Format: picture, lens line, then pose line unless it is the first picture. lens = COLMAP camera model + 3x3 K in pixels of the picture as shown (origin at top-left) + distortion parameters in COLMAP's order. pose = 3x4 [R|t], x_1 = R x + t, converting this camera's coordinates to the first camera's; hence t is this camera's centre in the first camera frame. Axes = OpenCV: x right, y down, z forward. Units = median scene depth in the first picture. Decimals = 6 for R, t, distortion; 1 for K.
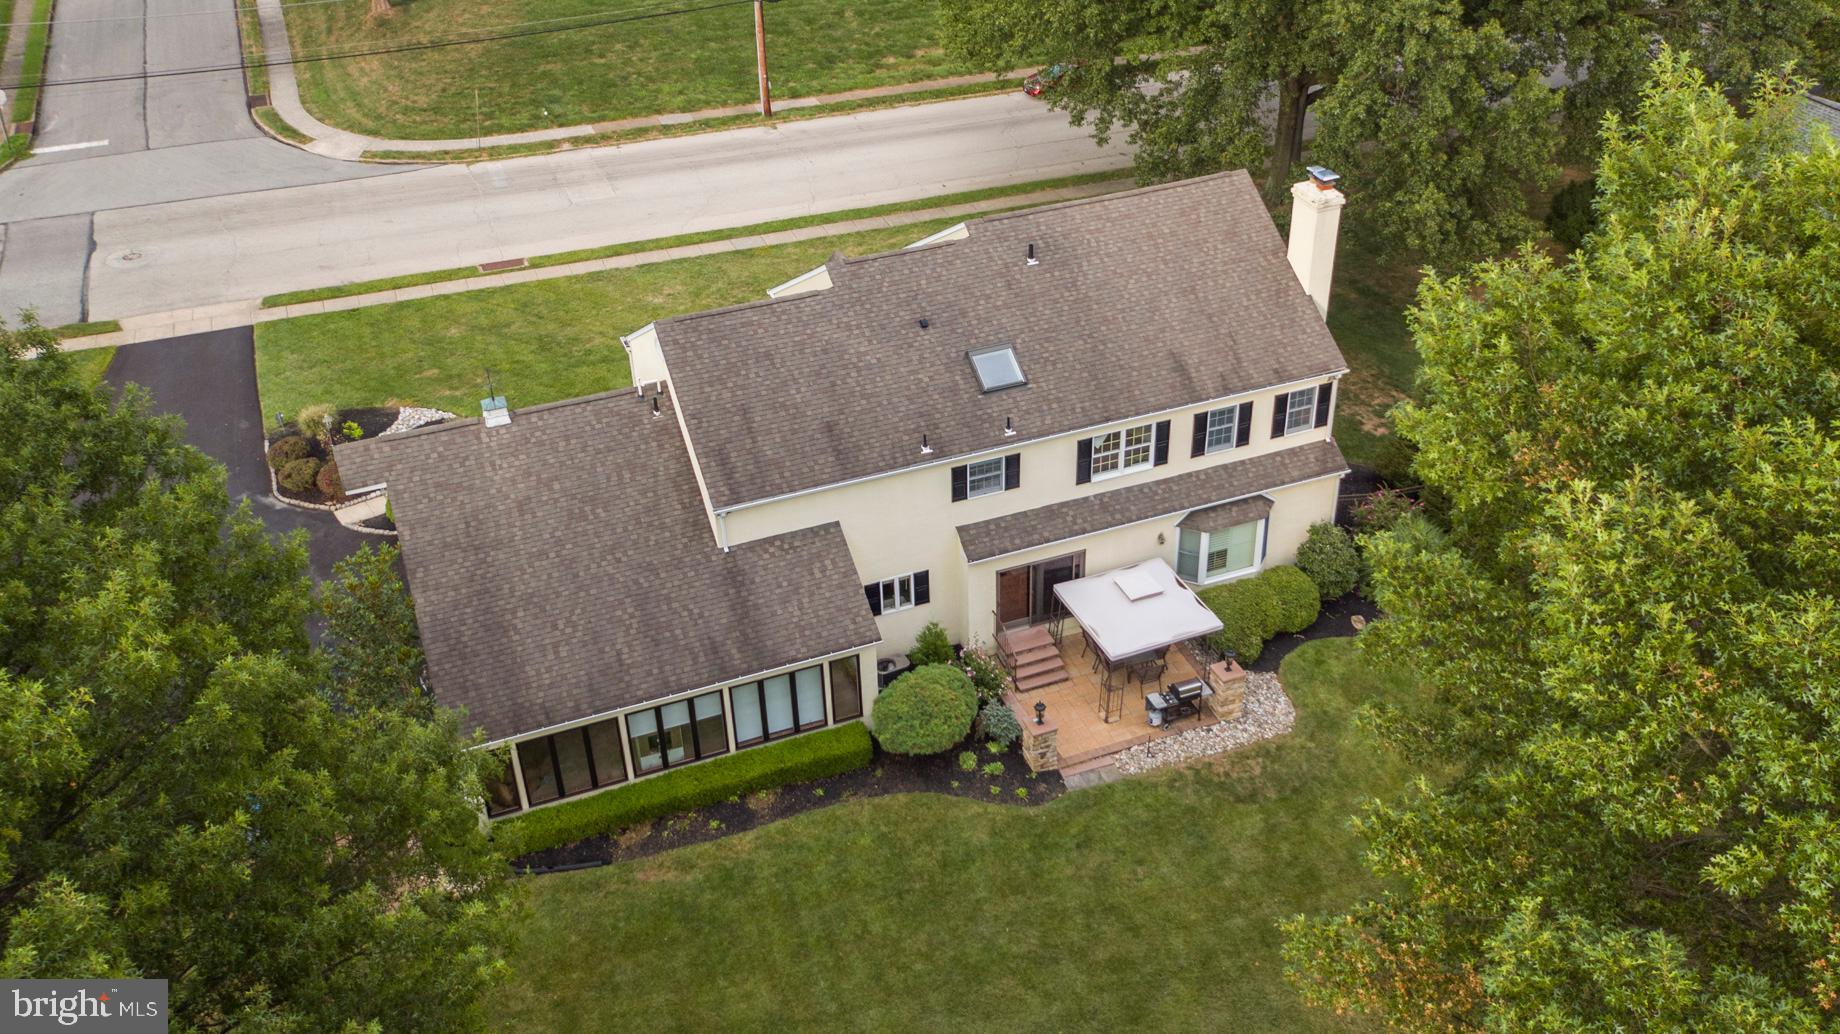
lens RADIAL K [[1632.8, 0, 930.6], [0, 1632.8, 514.0], [0, 0, 1]] dist [0.031877, -0.009269]
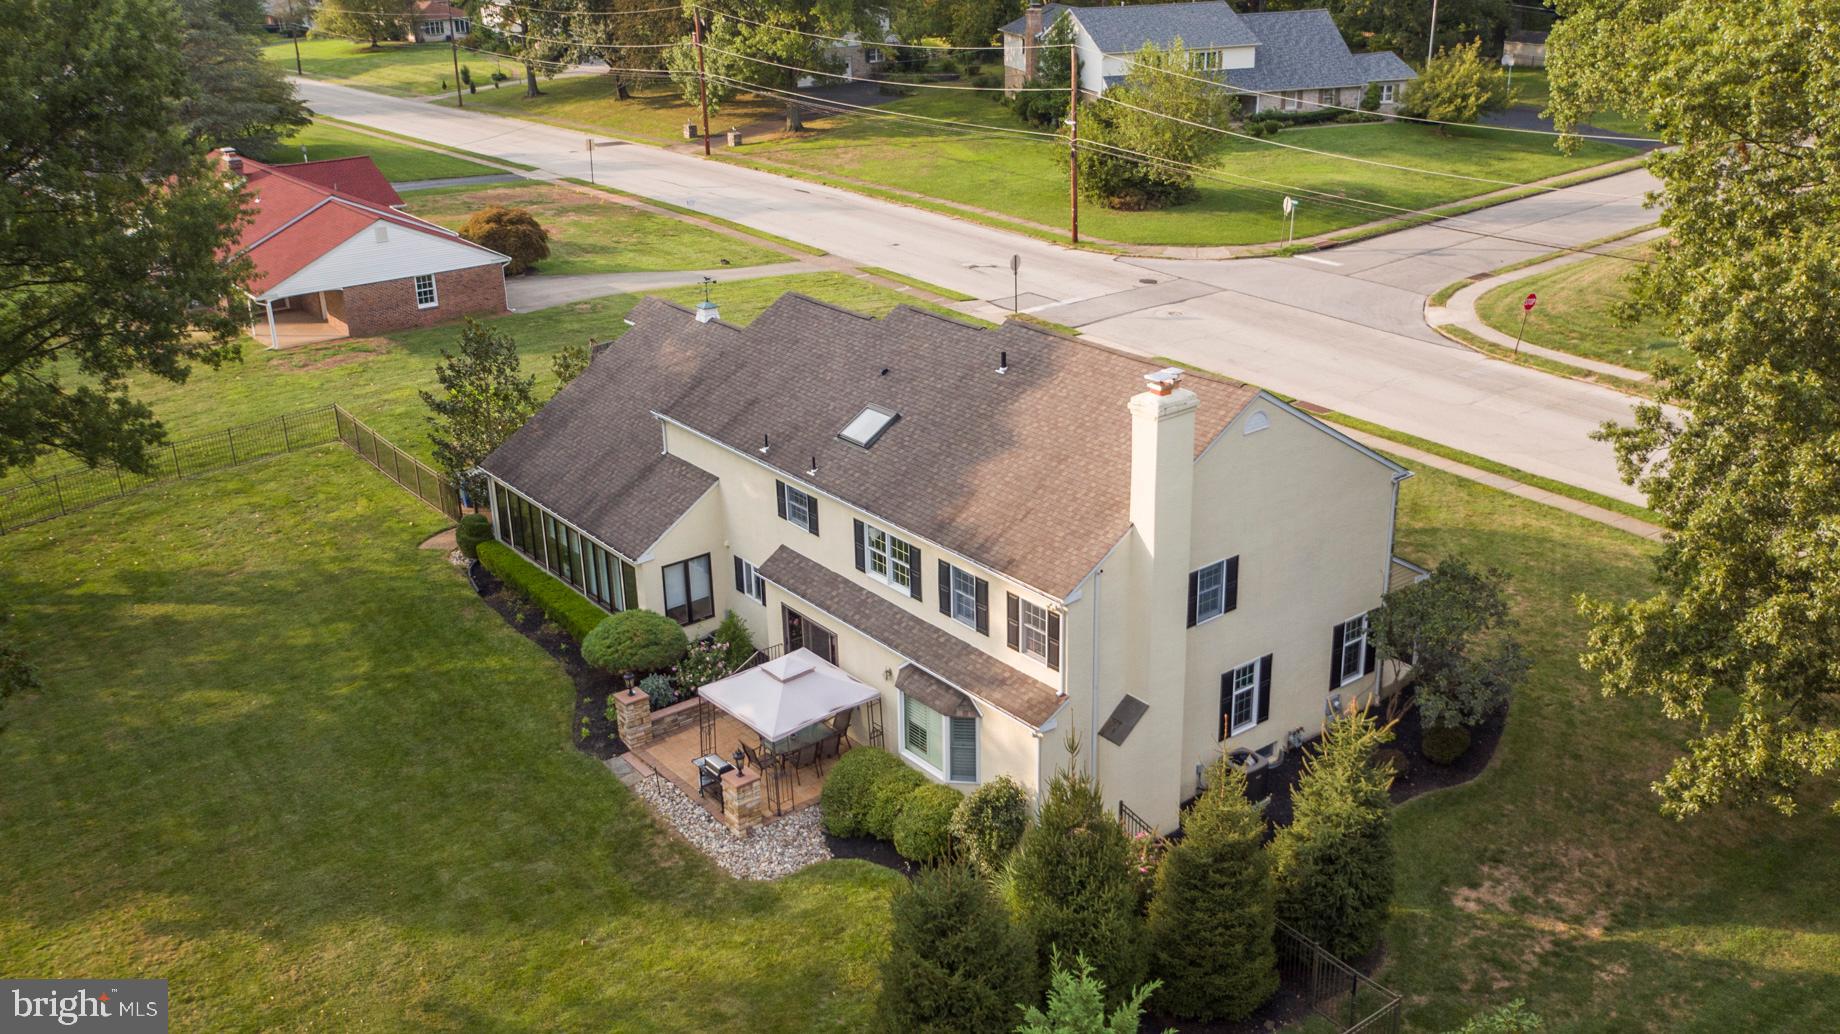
lens RADIAL K [[1631.4, 0, 926.9], [0, 1631.4, 515.6], [0, 0, 1]] dist [0.032911, -0.015200]
pose [[0.282447, 0.364694, -0.887256, 0.947486], [-0.520605, 0.835134, 0.177542, -0.237241], [0.805726, 0.411764, 0.425742, 0.619560]]
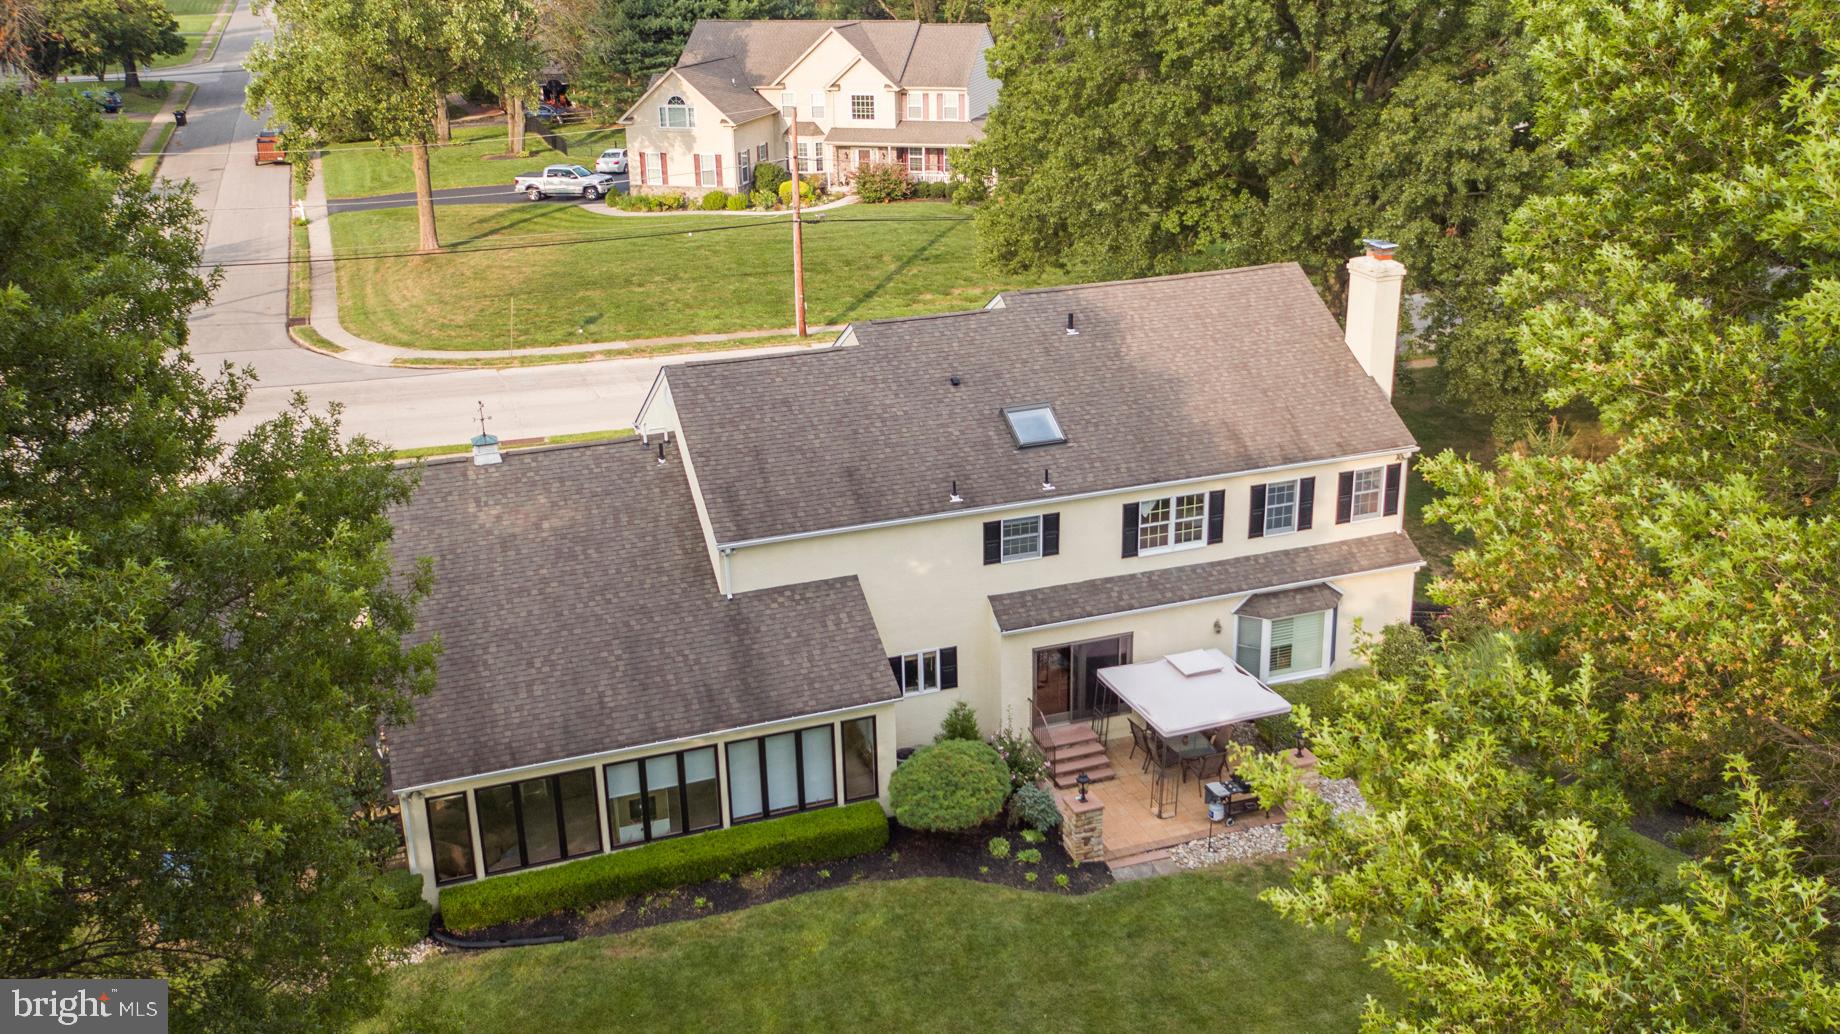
lens RADIAL K [[1632.8, 0, 930.6], [0, 1632.8, 514.0], [0, 0, 1]] dist [0.031877, -0.009269]
pose [[0.999657, 0.012430, -0.023049, 0.004185], [-0.017428, 0.972720, -0.231325, 0.170462], [0.019545, 0.231647, 0.972604, 0.116120]]
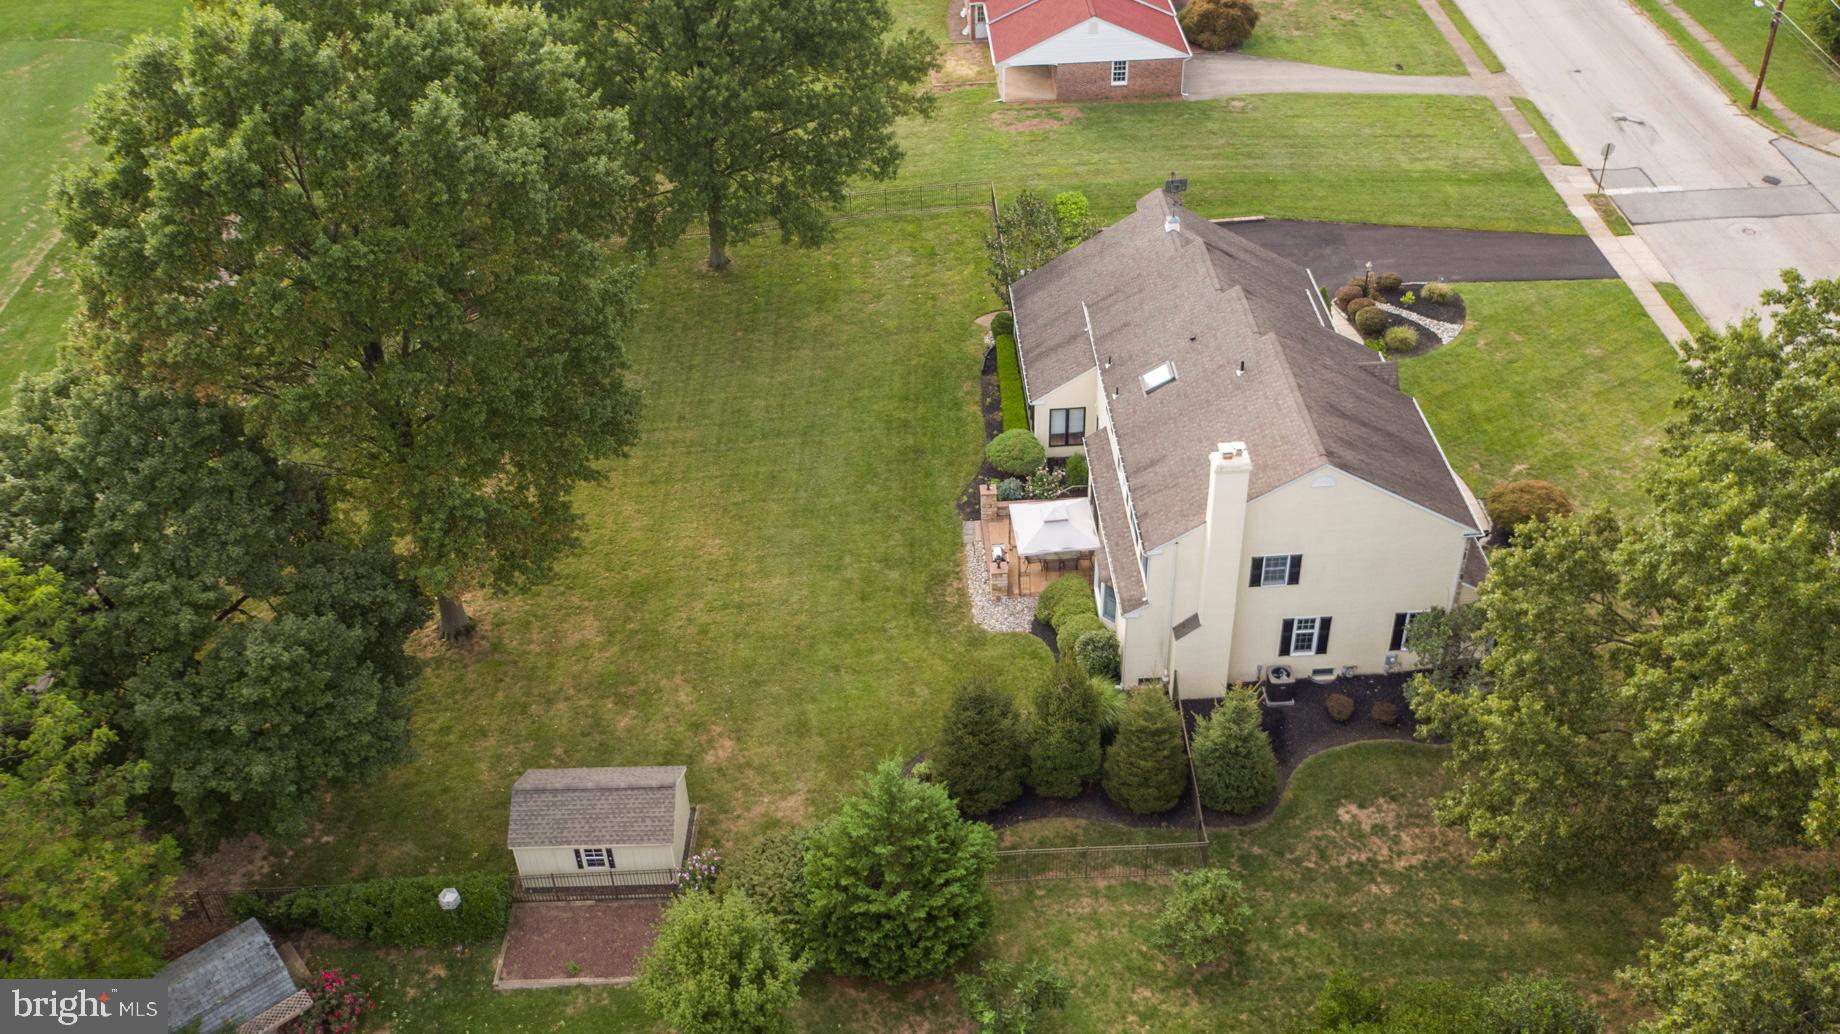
lens RADIAL K [[1632.8, 0, 930.6], [0, 1632.8, 514.0], [0, 0, 1]] dist [0.031877, -0.009269]
pose [[-0.323805, 0.594809, -0.735767, 1.288451], [-0.494673, 0.556470, 0.667563, -0.918523], [0.806505, 0.580124, 0.114048, 0.722535]]
